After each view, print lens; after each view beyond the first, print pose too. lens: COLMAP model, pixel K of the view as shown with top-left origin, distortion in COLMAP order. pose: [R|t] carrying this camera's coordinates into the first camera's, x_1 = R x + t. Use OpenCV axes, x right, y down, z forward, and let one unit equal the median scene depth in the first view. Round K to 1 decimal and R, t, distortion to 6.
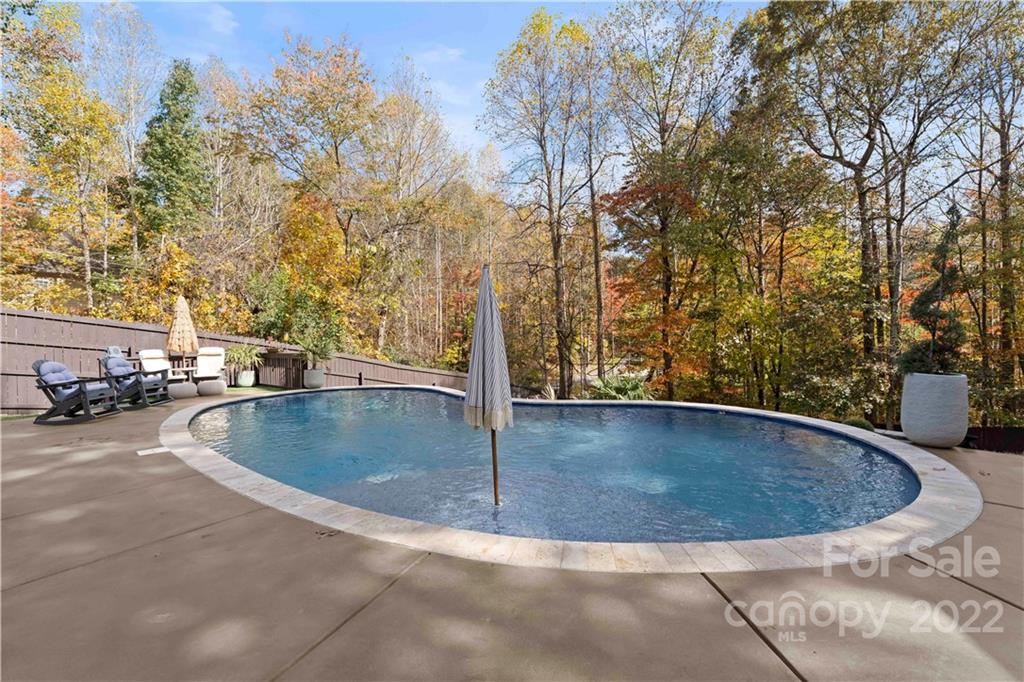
lens RADIAL K [[448.5, 0, 512.0], [0, 448.5, 341.0], [0, 0, 1]] dist [0.001225, -0.000021]
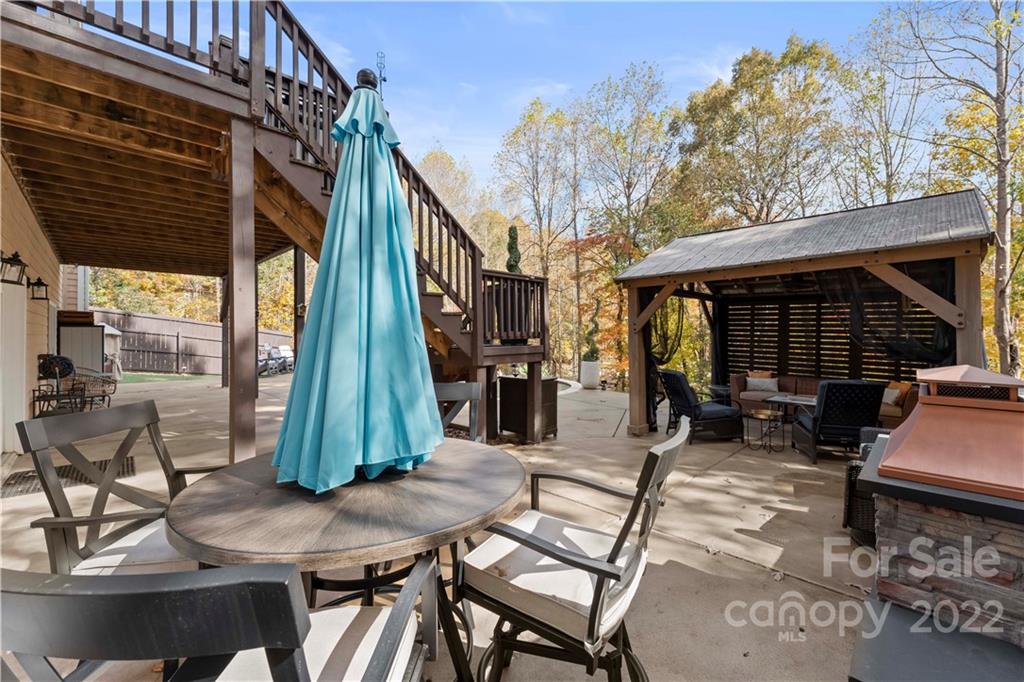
lens RADIAL K [[414.8, 0, 513.7], [0, 414.8, 333.5], [0, 0, 1]] dist [0.000587, 0.003985]
pose [[0.996324, 0.016995, -0.083964, 0.119142], [-0.018812, 0.999605, -0.020894, -0.005134], [0.083575, 0.022396, 0.996250, -0.255013]]
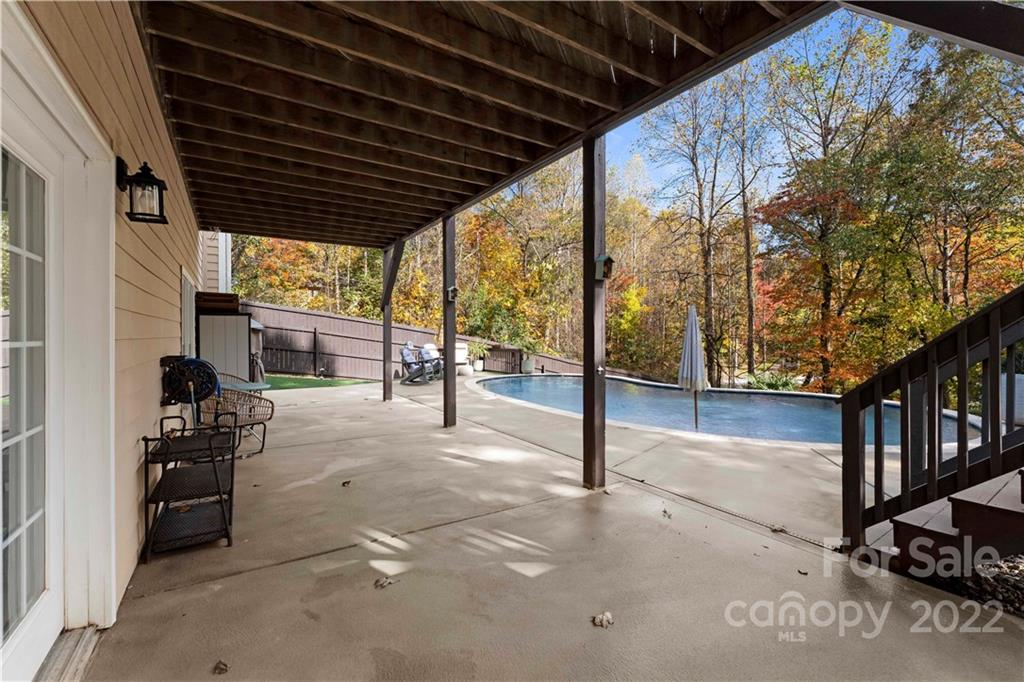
lens RADIAL K [[438.8, 0, 511.0], [0, 438.8, 338.2], [0, 0, 1]] dist [-0.001099, 0.000349]
pose [[0.954609, 0.018962, -0.297258, -0.031954], [-0.020999, 0.999773, -0.003663, -0.000241], [0.297121, 0.009739, 0.954790, -0.134365]]
